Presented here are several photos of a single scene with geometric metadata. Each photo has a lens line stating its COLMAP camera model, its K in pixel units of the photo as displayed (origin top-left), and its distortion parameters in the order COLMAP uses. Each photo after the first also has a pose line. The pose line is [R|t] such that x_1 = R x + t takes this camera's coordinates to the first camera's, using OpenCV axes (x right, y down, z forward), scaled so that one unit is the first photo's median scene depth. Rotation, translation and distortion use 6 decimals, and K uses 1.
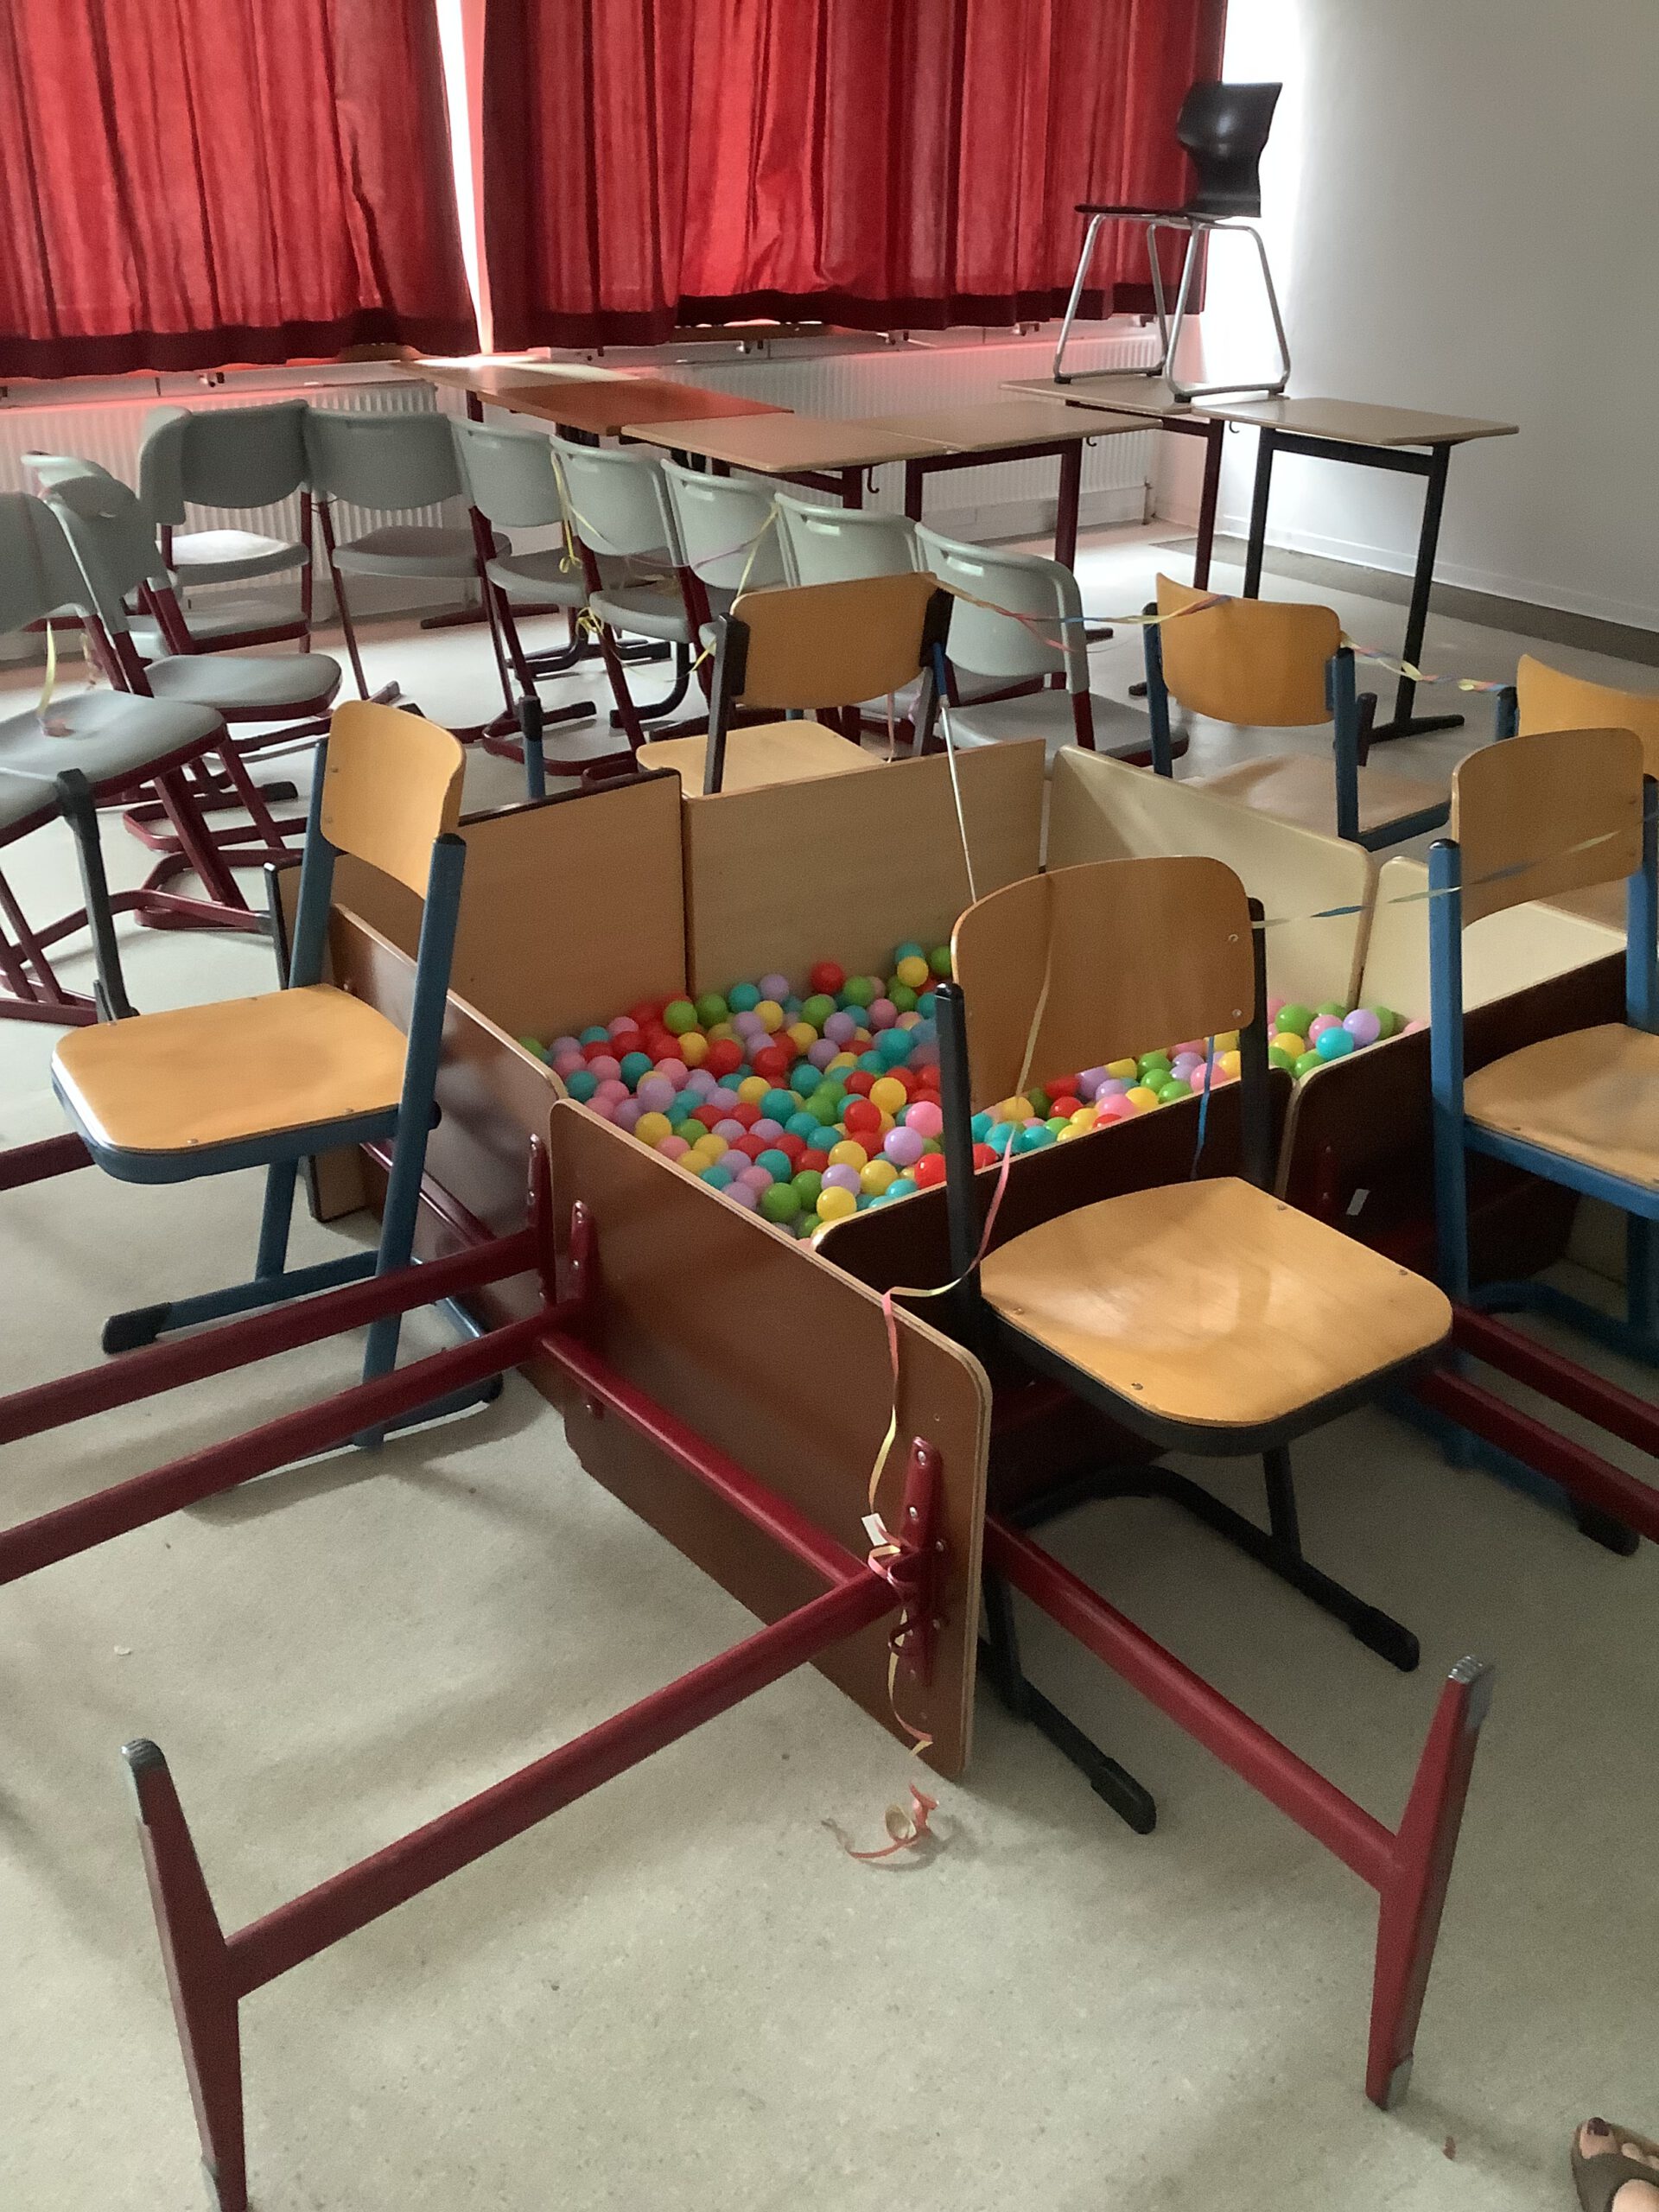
lens RADIAL K [[1963.3, 0, 831.8], [0, 1963.3, 1115.6], [0, 0, 1]] dist [0.154602, -0.310085]
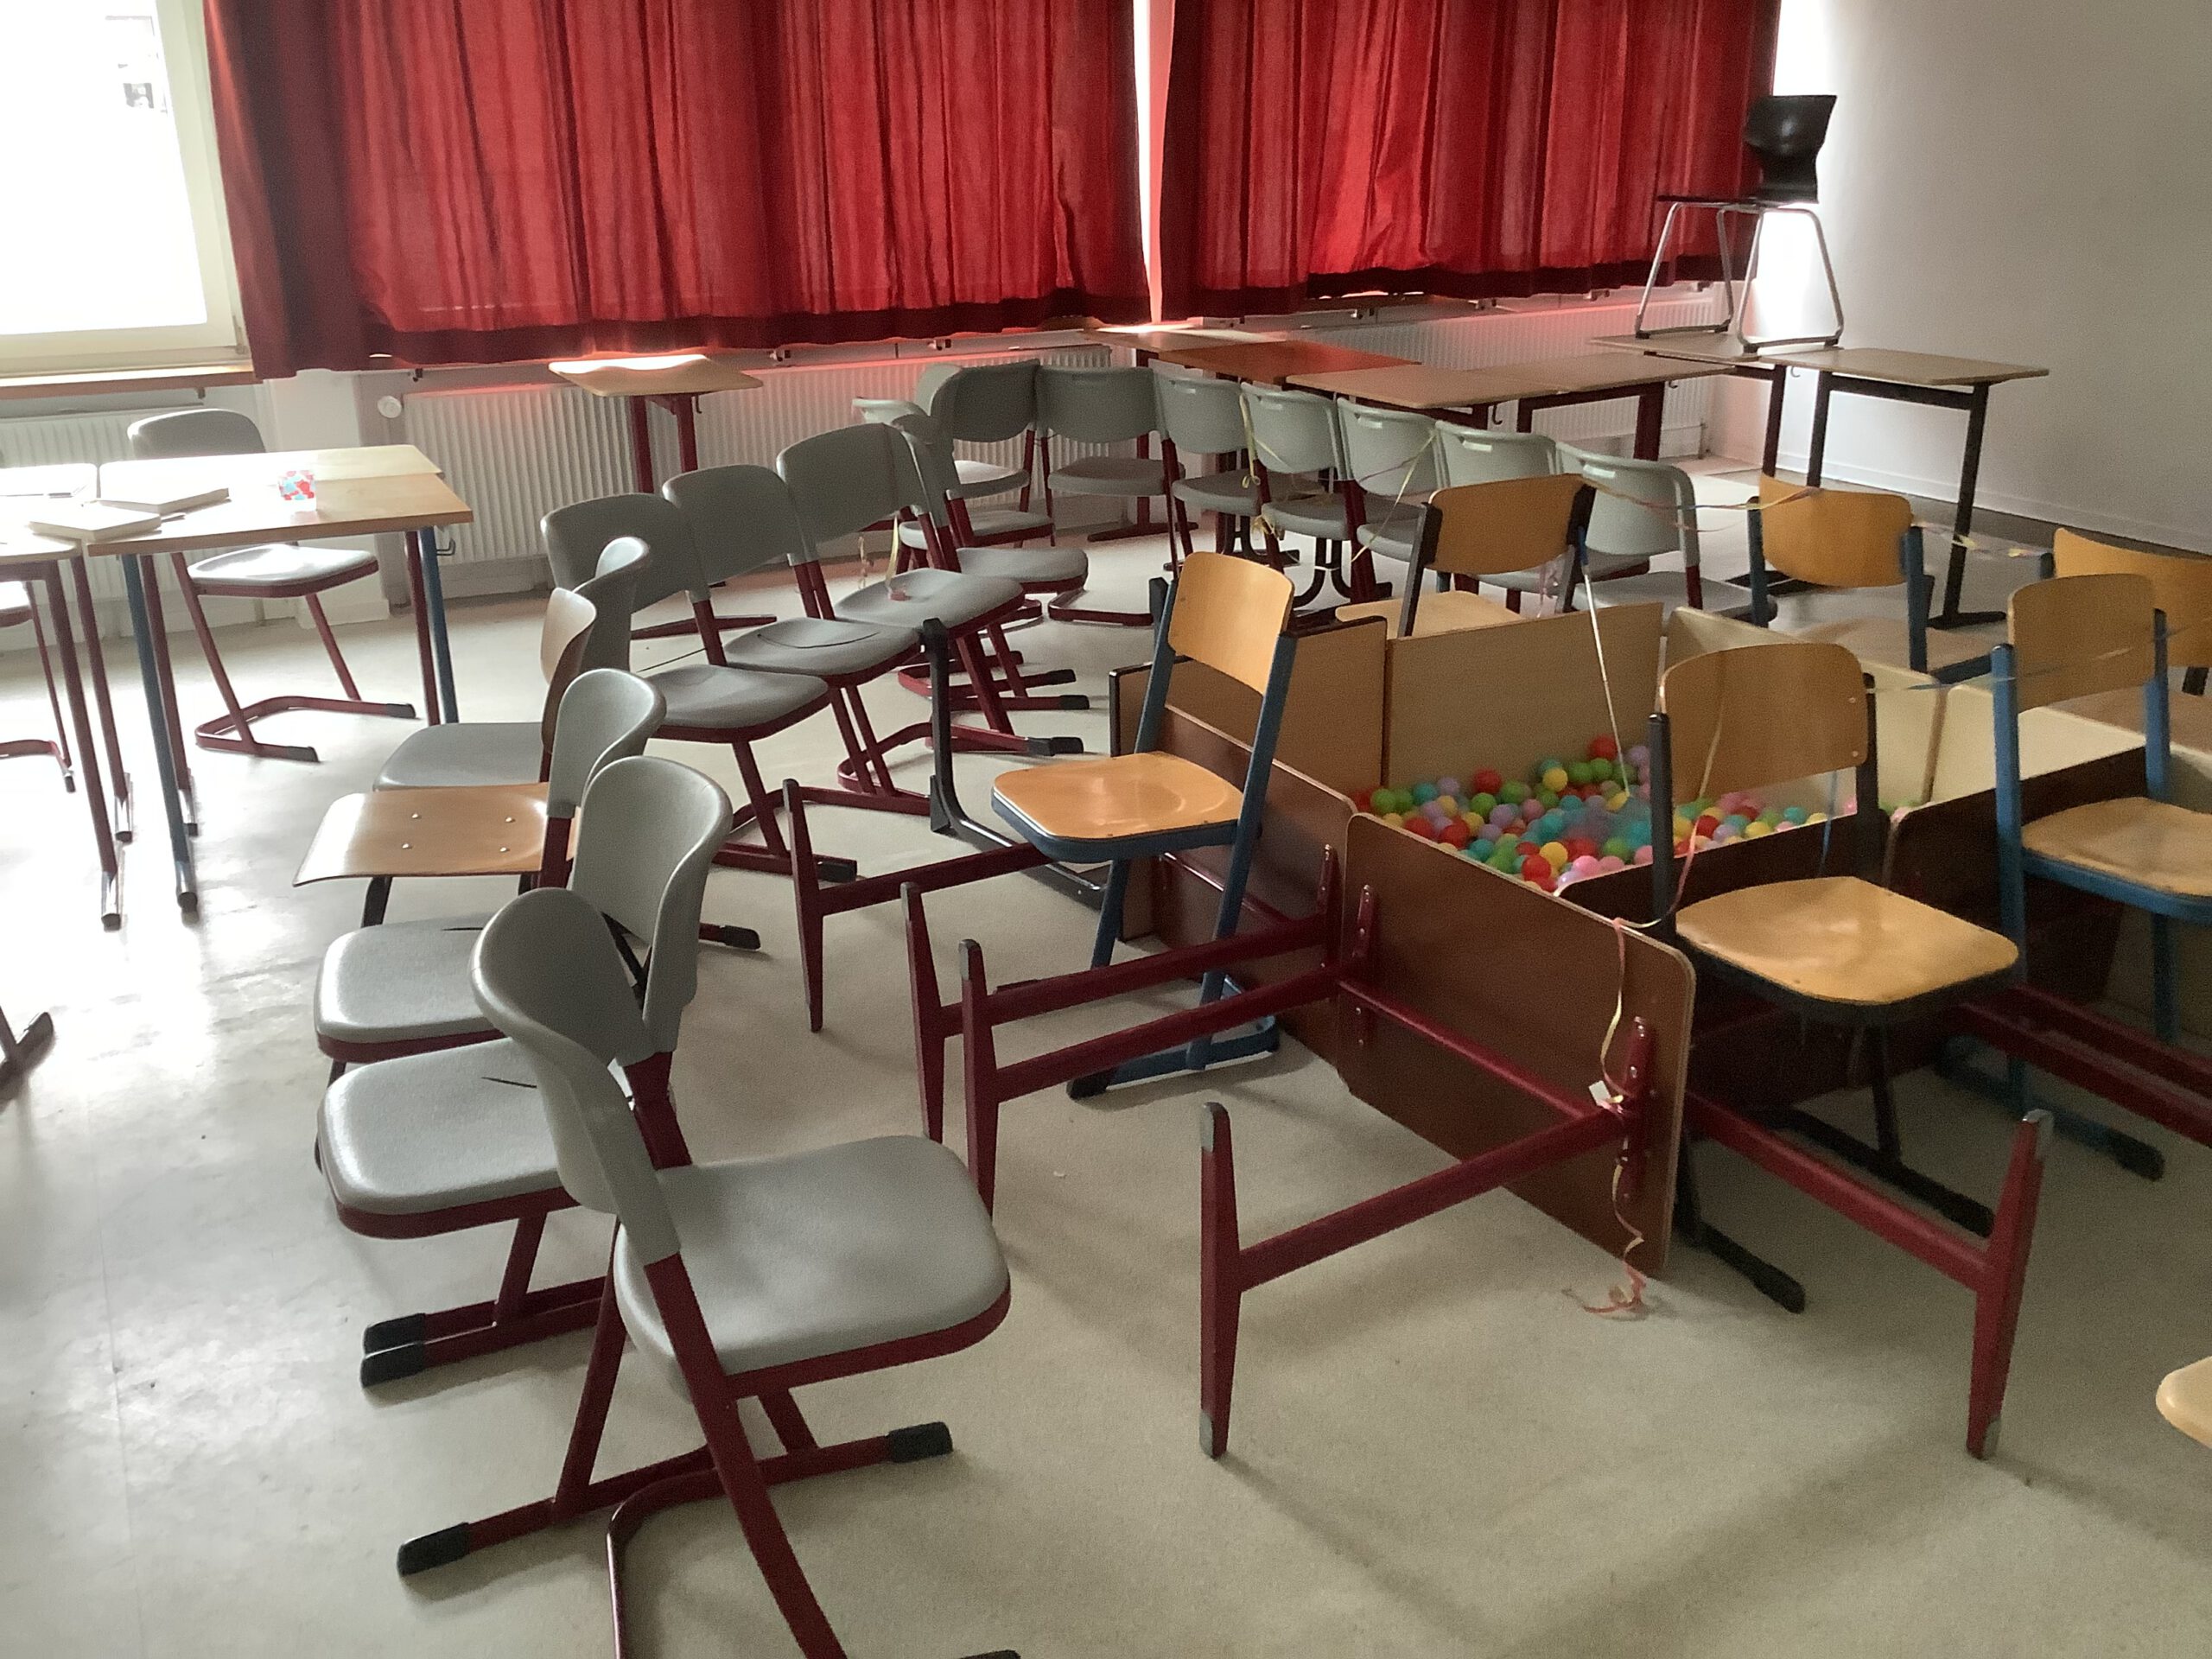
lens RADIAL K [[1963.3, 0, 1105.9], [0, 1963.3, 820.5], [0, 0, 1]] dist [0.154602, -0.310085]
pose [[0.993222, 0.019990, -0.114500, -0.070828], [-0.033399, 0.992638, -0.116420, 0.078317], [0.111330, 0.119455, 0.986578, -0.200947]]
